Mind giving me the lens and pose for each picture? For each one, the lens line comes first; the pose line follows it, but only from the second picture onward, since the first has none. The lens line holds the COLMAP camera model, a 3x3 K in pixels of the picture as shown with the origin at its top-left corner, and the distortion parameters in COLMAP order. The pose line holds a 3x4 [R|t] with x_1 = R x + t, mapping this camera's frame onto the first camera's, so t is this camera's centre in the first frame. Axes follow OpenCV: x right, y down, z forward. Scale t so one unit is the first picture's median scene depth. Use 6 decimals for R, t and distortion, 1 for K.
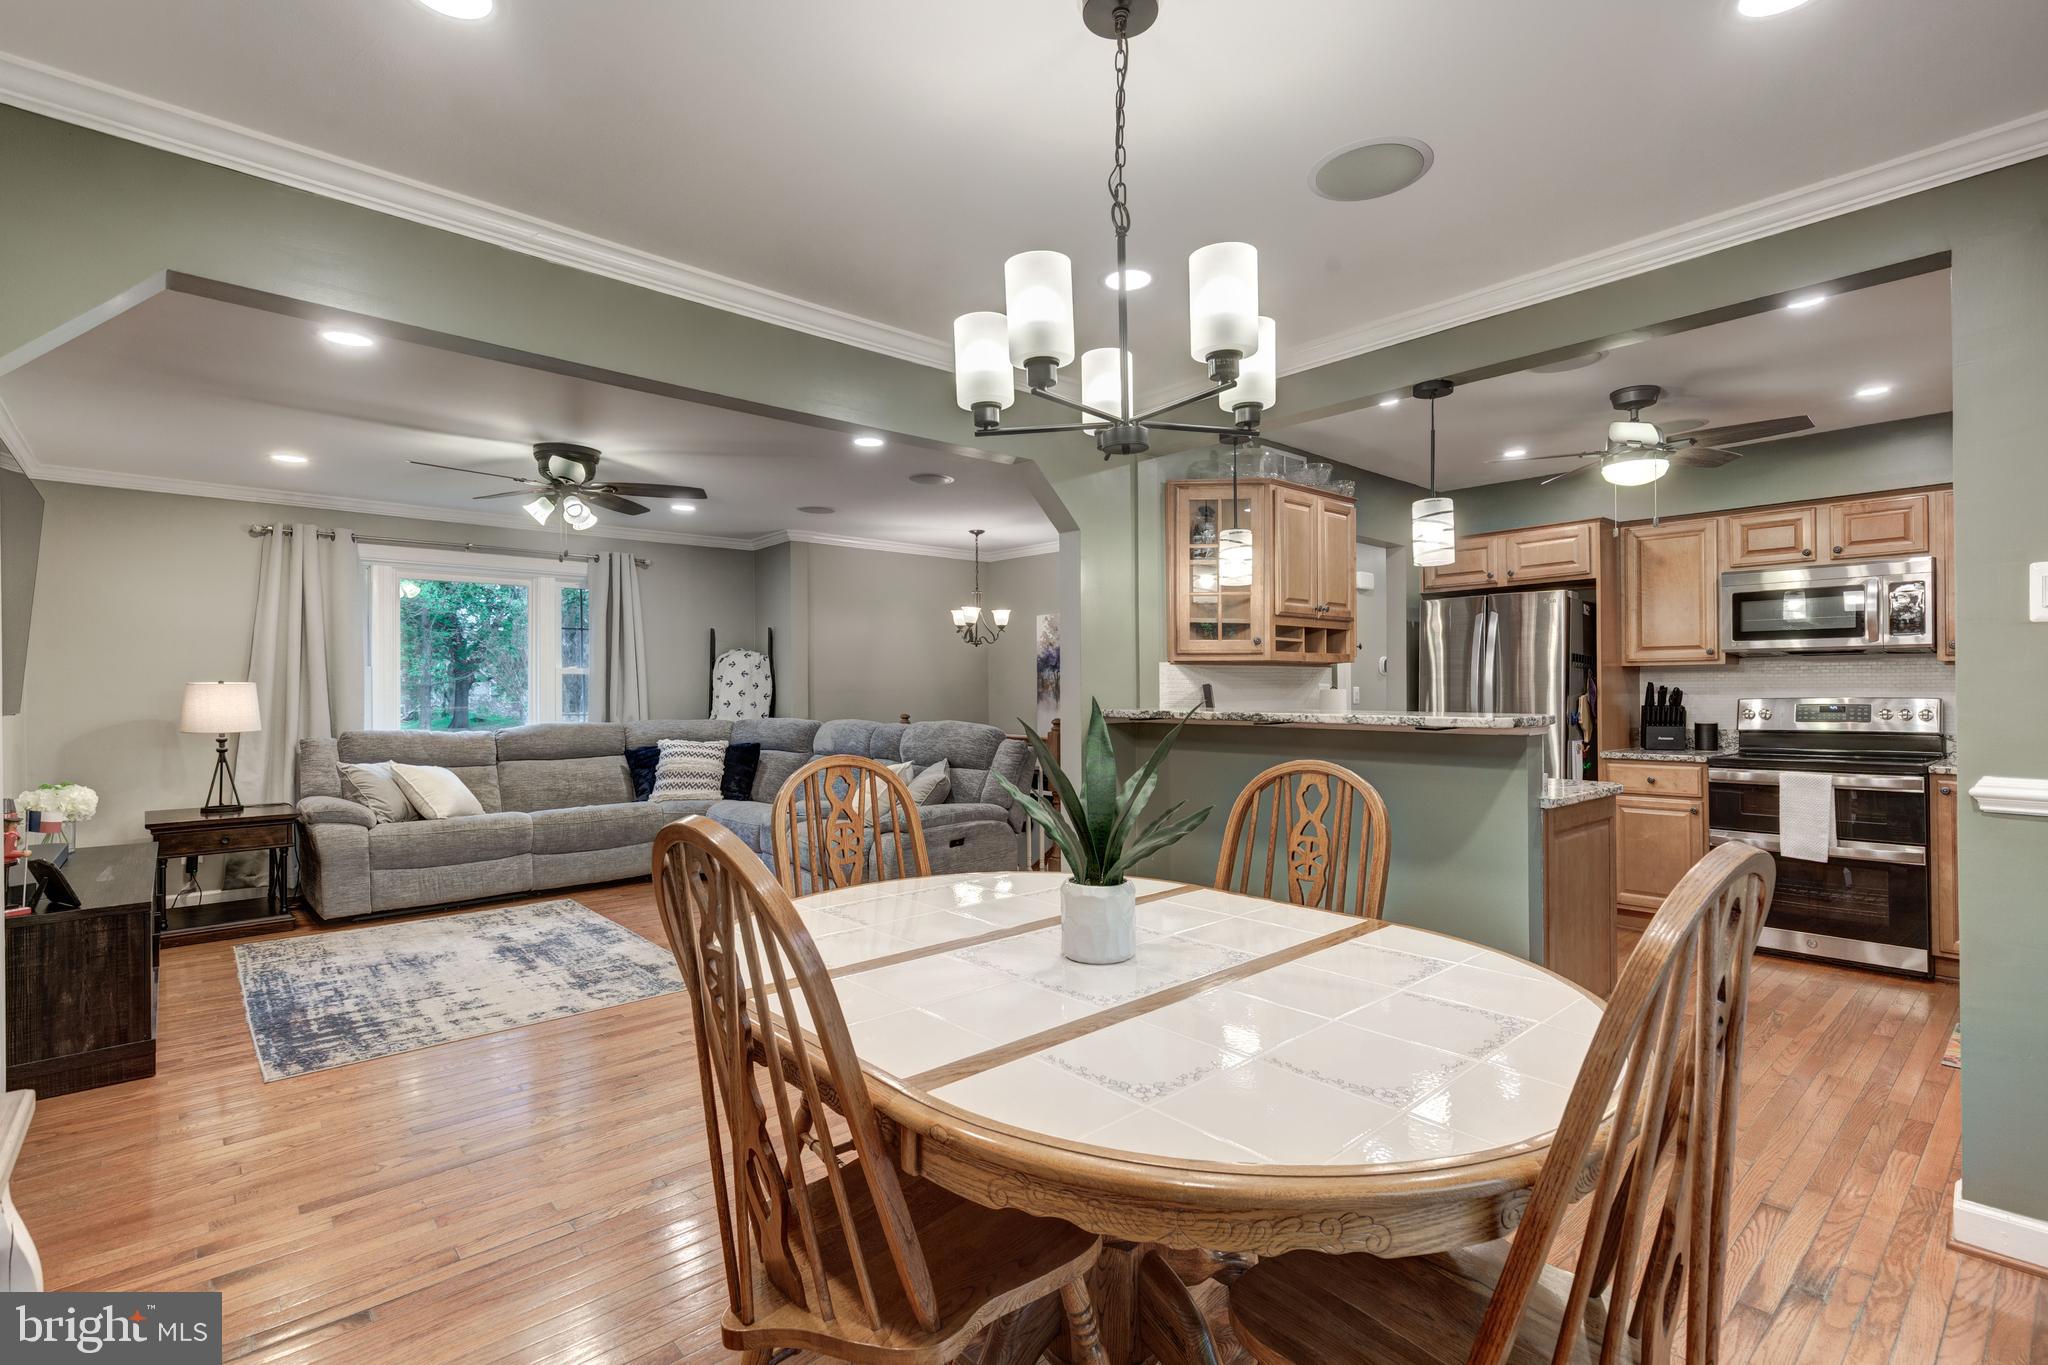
lens RADIAL K [[949.2, 0, 1020.3], [0, 949.2, 681.5], [0, 0, 1]] dist [0.003009, 0.000235]
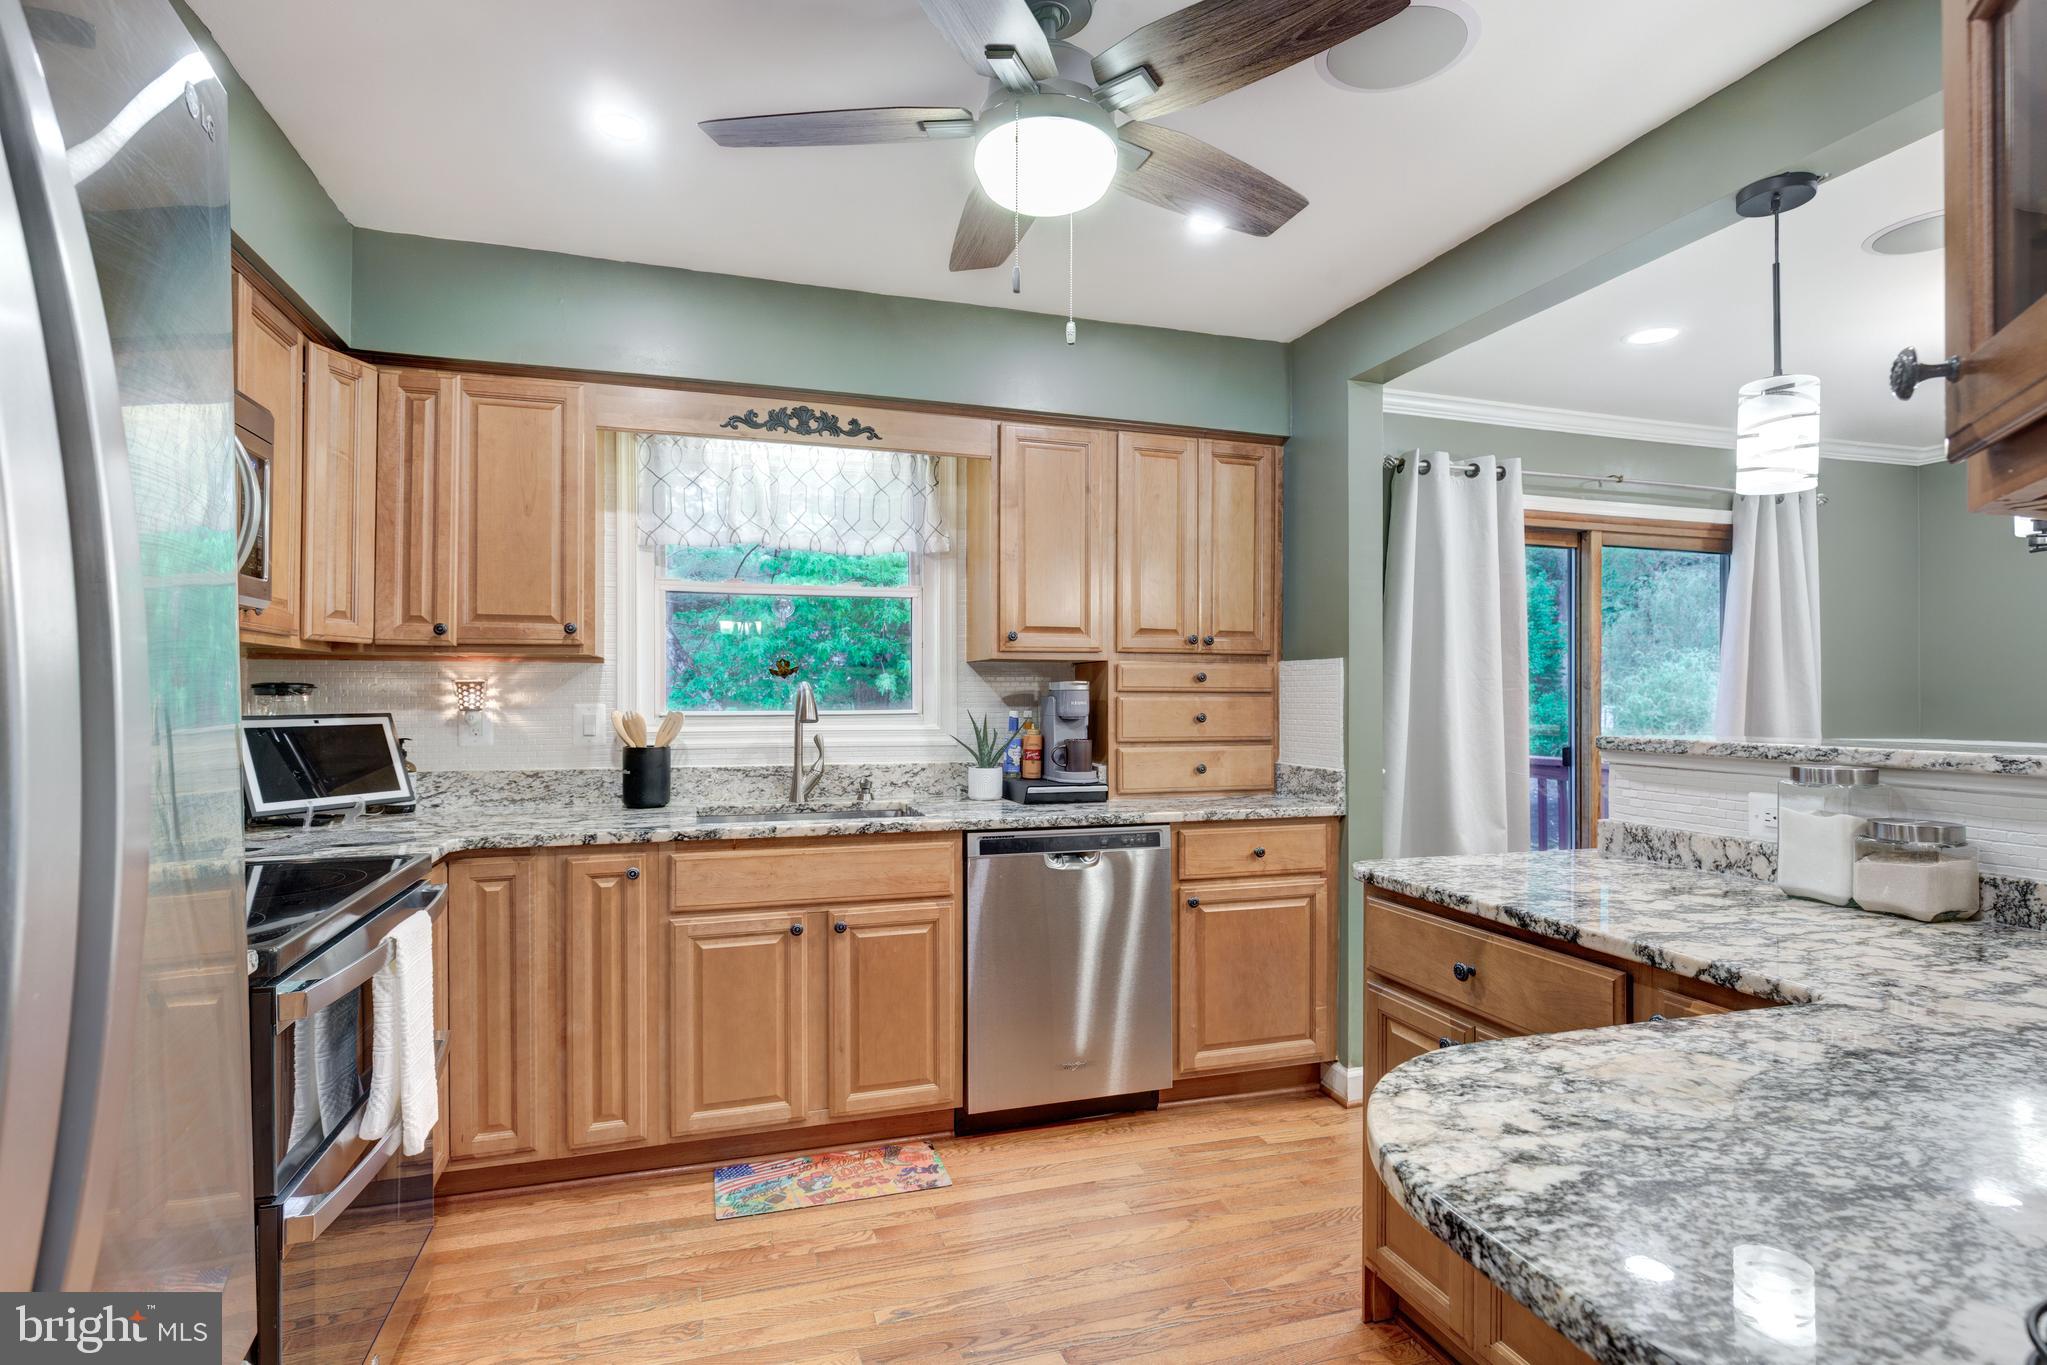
lens RADIAL K [[944.6, 0, 1023.5], [0, 944.6, 682.5], [0, 0, 1]] dist [0.000438, 0.000065]
pose [[-0.910082, 0.006318, 0.414380, 0.367464], [-0.003241, 0.999745, -0.022361, 0.007016], [-0.414416, -0.021693, -0.909829, 1.040082]]
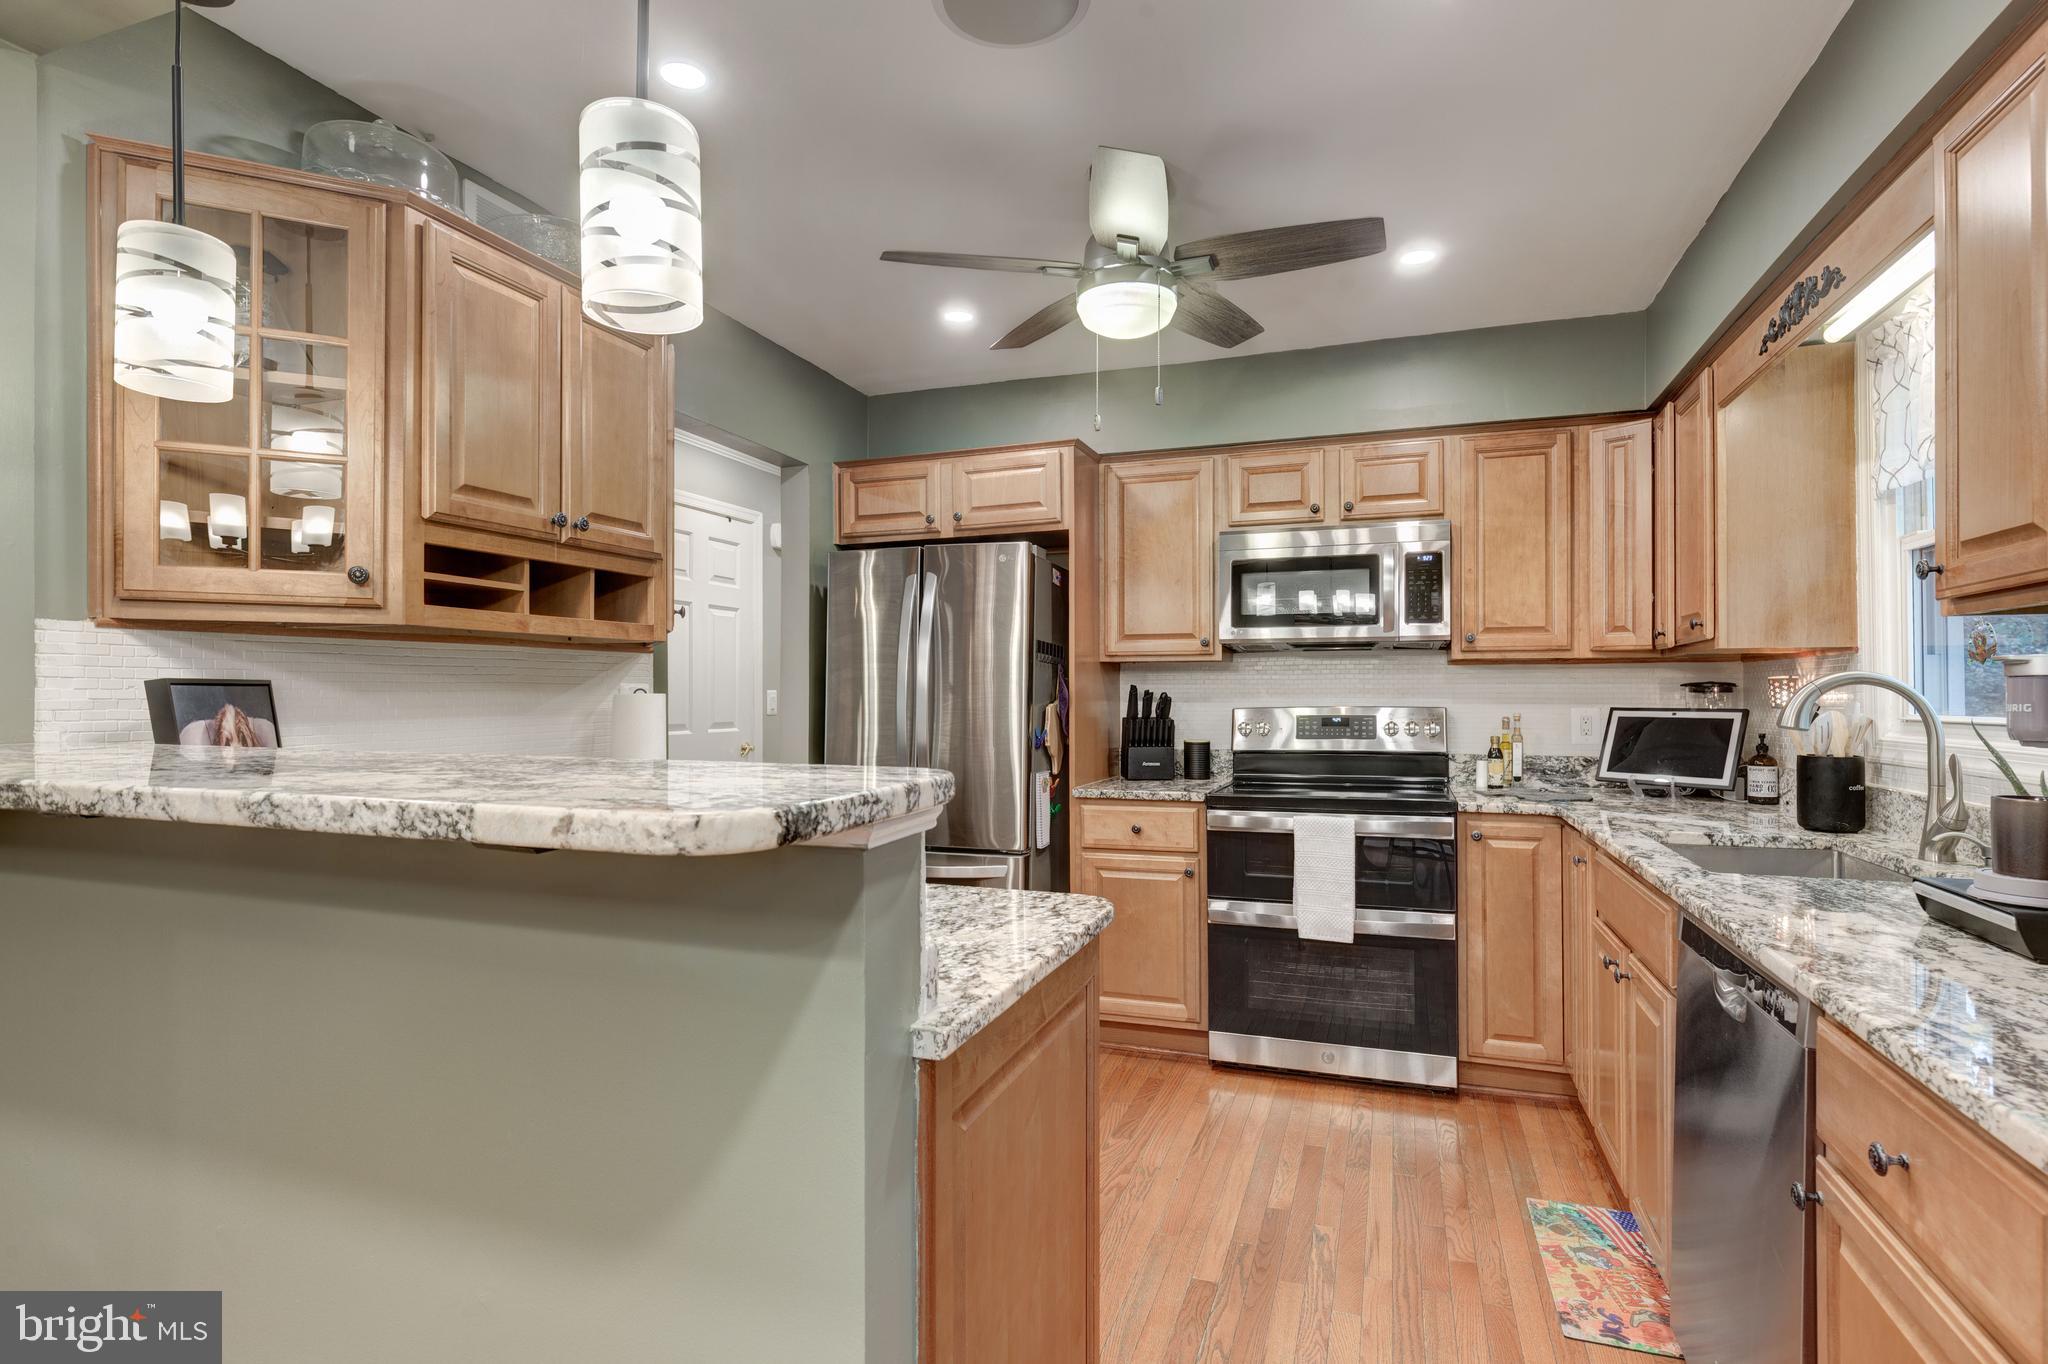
lens RADIAL K [[1020.1, 0, 1024.0], [0, 1020.1, 682.0], [0, 0, 1]] dist [0.001643, 0.000184]
pose [[0.878434, 0.007986, 0.477796, 0.230760], [-0.006580, 0.999968, -0.004617, 0.002625], [-0.477818, 0.000911, 0.878459, 0.376121]]
